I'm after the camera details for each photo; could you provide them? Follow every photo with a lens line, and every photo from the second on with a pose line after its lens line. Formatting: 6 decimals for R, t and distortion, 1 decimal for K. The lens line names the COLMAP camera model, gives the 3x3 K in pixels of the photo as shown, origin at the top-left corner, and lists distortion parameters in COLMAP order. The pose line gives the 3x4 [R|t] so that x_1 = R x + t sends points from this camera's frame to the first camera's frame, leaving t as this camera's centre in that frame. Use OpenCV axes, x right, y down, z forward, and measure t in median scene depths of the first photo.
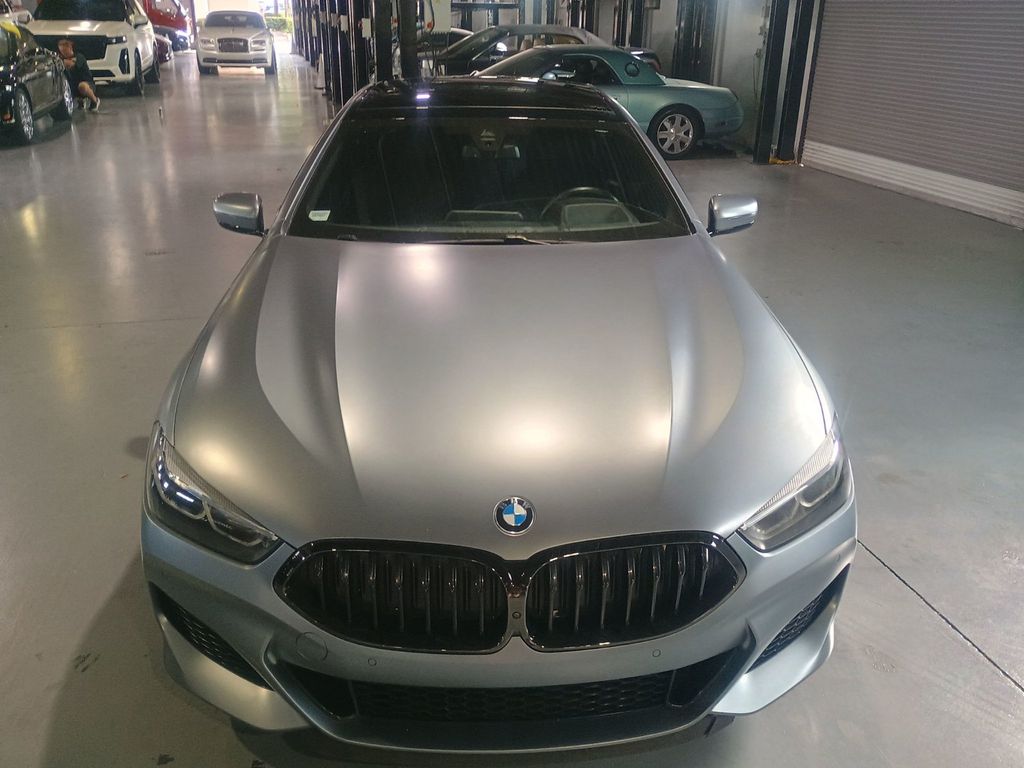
lens RADIAL K [[877.8, 0, 511.1], [0, 877.8, 358.0], [0, 0, 1]] dist [0.026044, -0.012327]
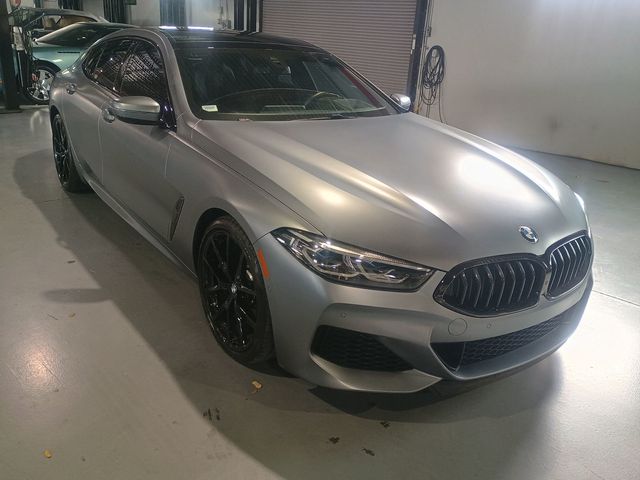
lens RADIAL K [[548.7, 0, 319.4], [0, 548.7, 223.8], [0, 0, 1]] dist [0.026044, -0.012327]
pose [[0.850534, -0.135247, 0.508232, -0.149403], [0.142336, 0.989500, 0.025117, 0.009294], [-0.506293, 0.050977, 0.860854, 0.029667]]
